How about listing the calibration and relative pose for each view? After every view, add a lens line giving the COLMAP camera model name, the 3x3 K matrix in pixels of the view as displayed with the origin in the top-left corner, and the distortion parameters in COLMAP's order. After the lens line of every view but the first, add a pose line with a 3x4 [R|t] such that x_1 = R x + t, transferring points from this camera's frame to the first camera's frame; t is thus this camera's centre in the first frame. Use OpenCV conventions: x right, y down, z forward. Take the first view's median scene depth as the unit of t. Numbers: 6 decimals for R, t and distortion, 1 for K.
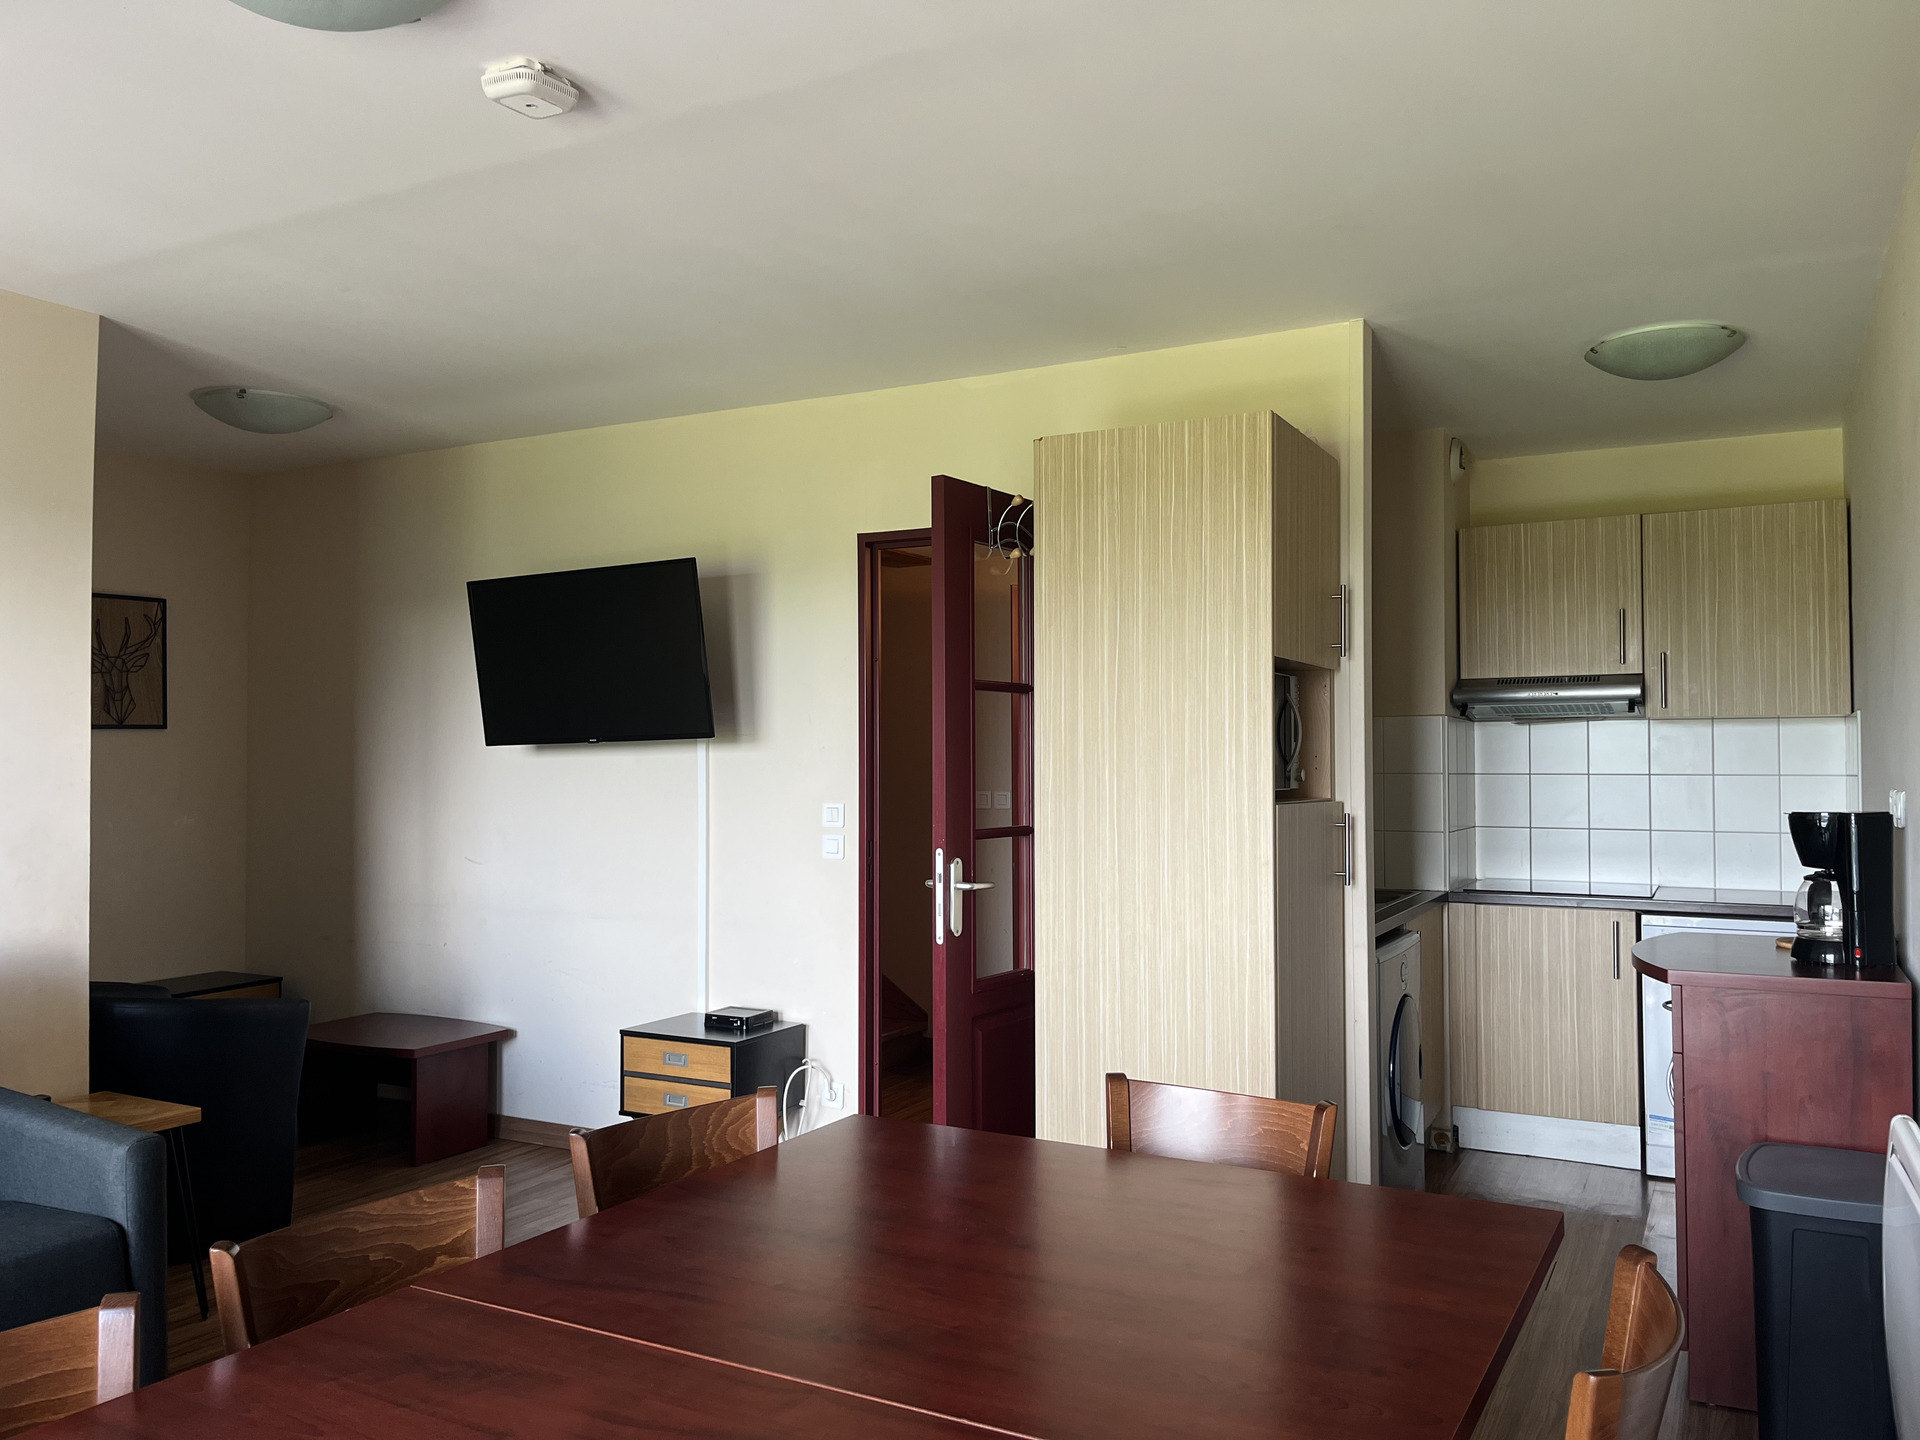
lens RADIAL K [[1452.0, 0, 969.5], [0, 1452.0, 723.8], [0, 0, 1]] dist [0.053740, -0.068224]
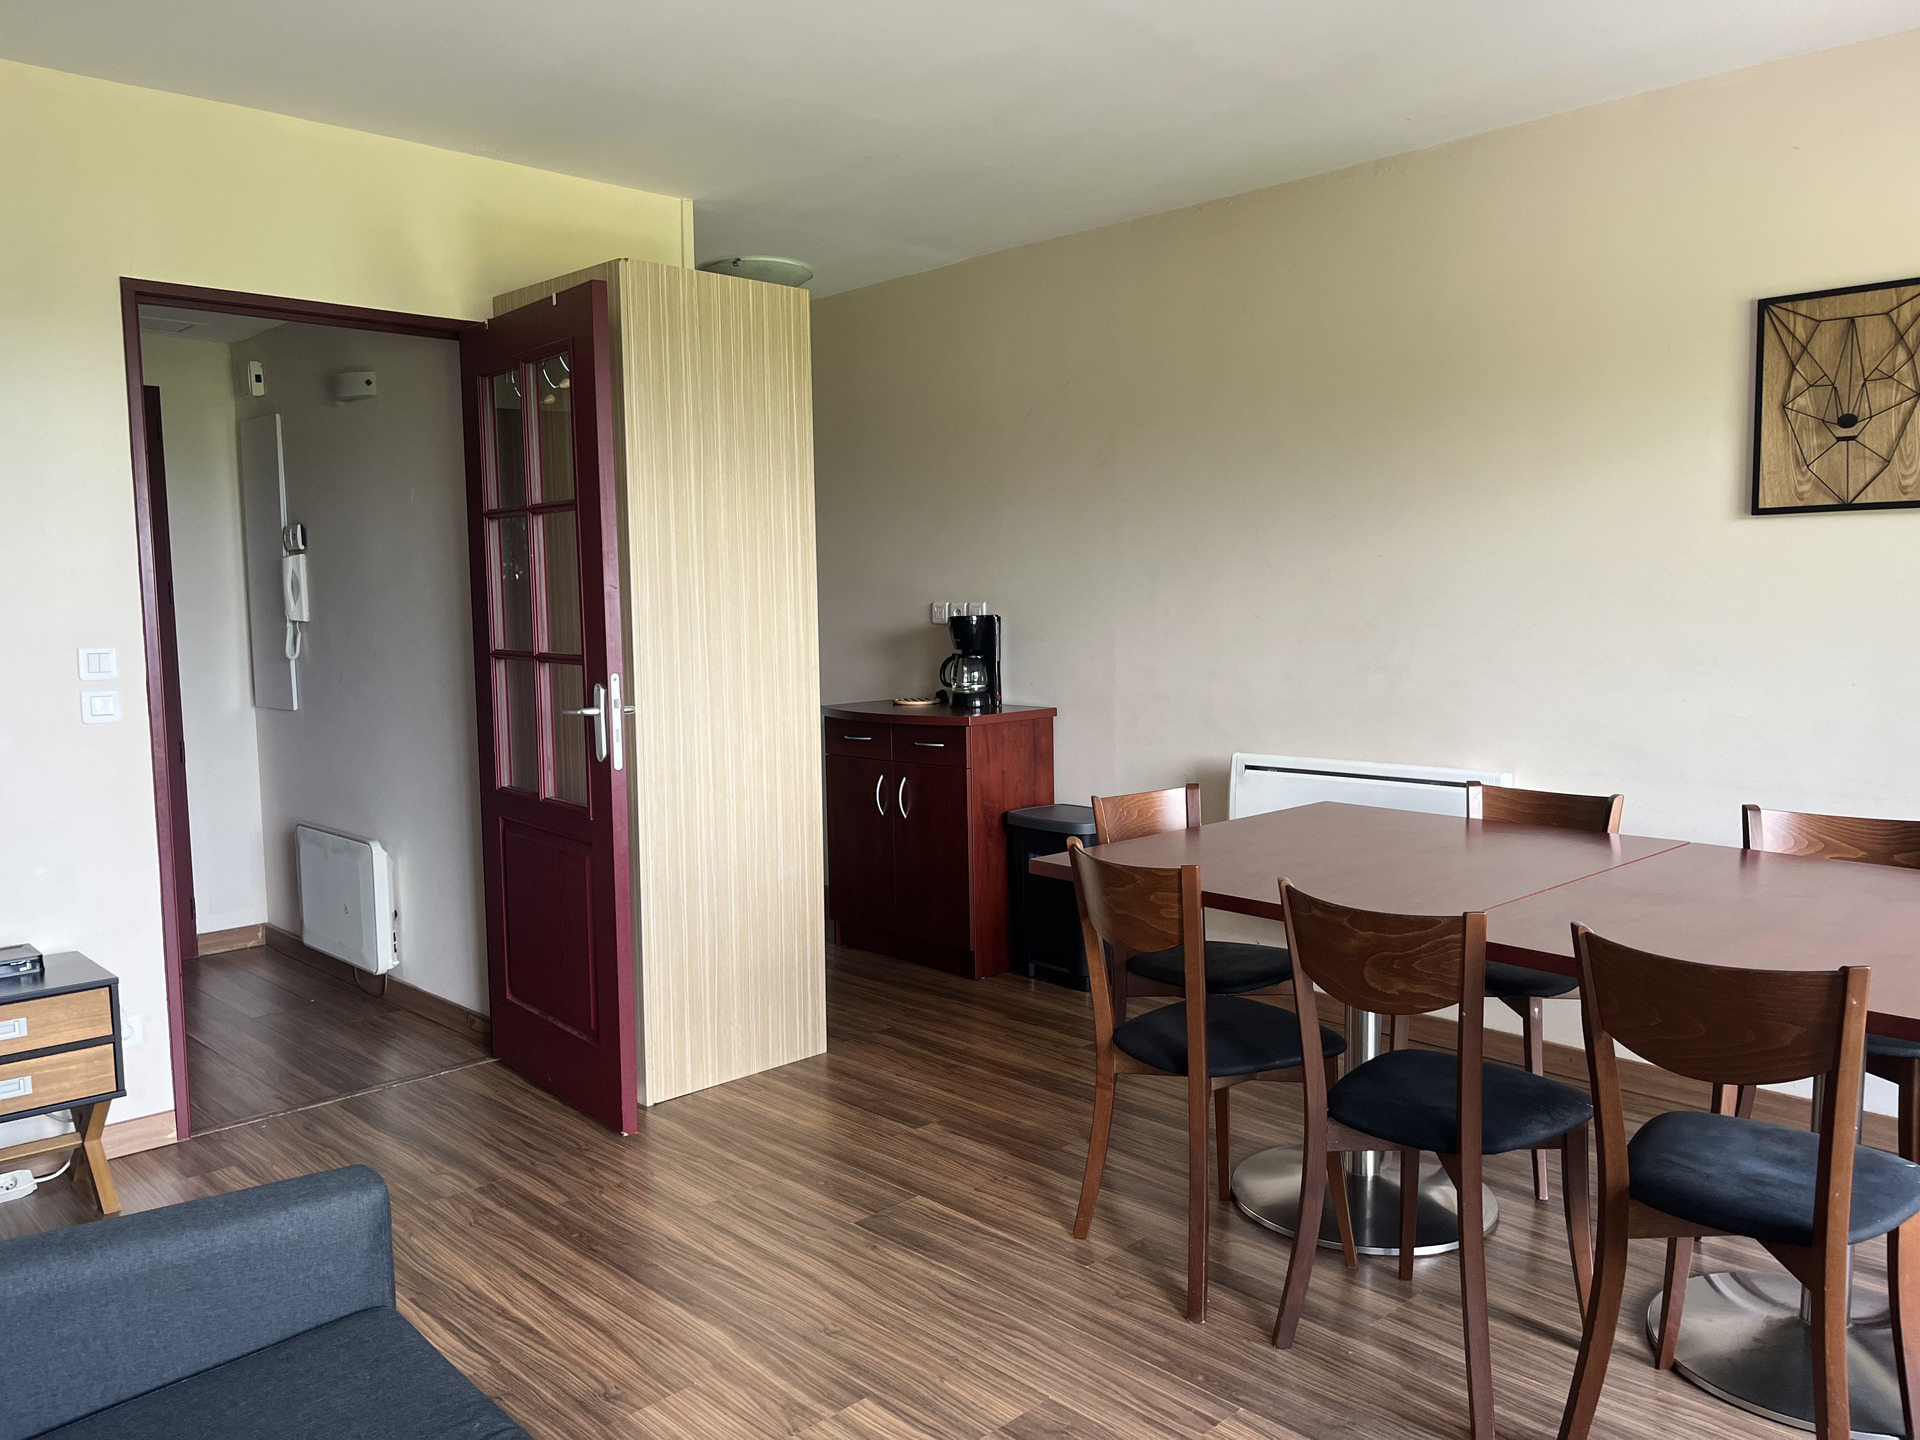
lens RADIAL K [[1452.0, 0, 959.5], [0, 1452.0, 727.7], [0, 0, 1]] dist [0.053740, -0.068224]
pose [[0.311513, -0.093373, 0.945643, -0.944168], [-0.012018, 0.994694, 0.102175, 0.020430], [-0.950166, -0.043193, 0.308738, 0.507350]]
